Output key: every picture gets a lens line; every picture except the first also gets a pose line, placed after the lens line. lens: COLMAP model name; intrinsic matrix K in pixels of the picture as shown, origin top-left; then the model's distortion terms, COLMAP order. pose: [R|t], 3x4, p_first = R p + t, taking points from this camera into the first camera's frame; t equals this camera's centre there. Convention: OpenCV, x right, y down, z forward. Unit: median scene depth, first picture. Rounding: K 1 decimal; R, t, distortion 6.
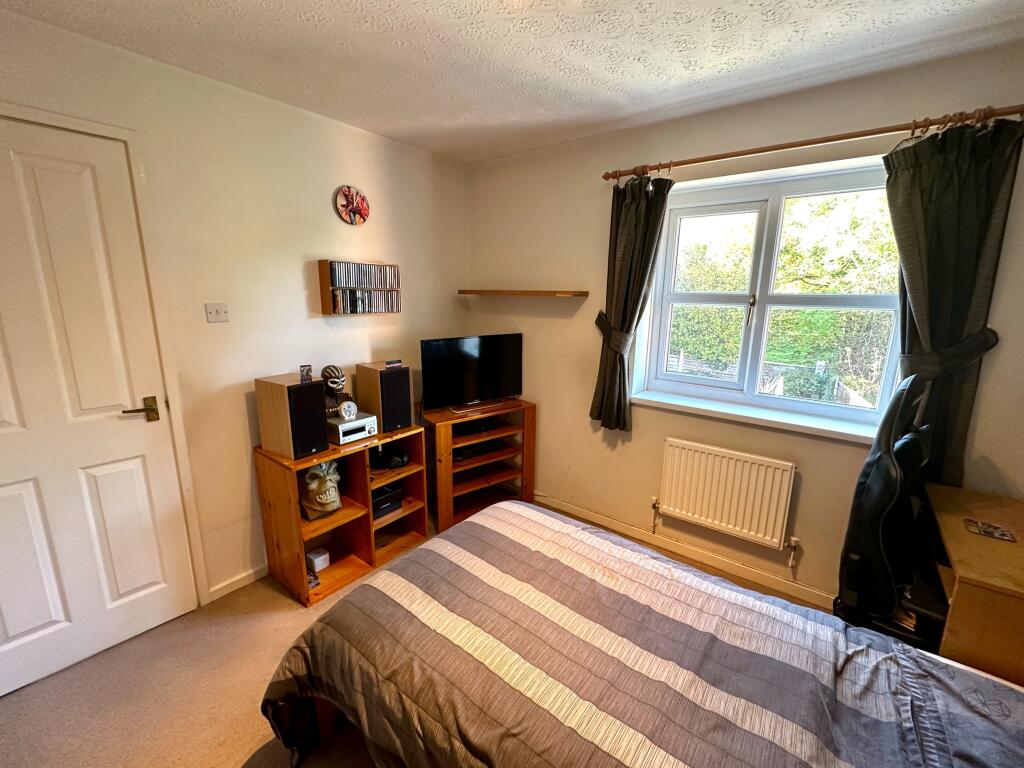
lens RADIAL K [[413.8, 0, 512.0], [0, 413.8, 384.0], [0, 0, 1]] dist [-0.000282, -0.000095]
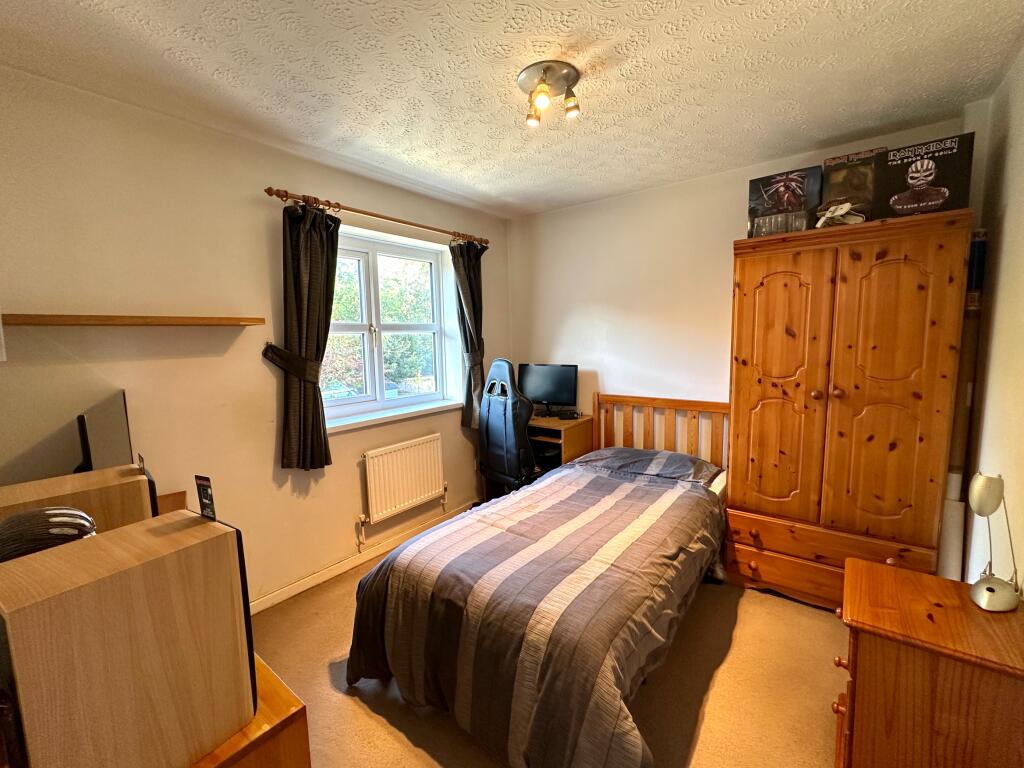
lens RADIAL K [[413.8, 0, 512.0], [0, 413.8, 384.0], [0, 0, 1]] dist [-0.000282, -0.000095]
pose [[0.039742, -0.131445, 0.990526, -0.739051], [0.239205, 0.963736, 0.118293, -0.090066], [-0.970156, 0.232237, 0.069743, 0.570298]]
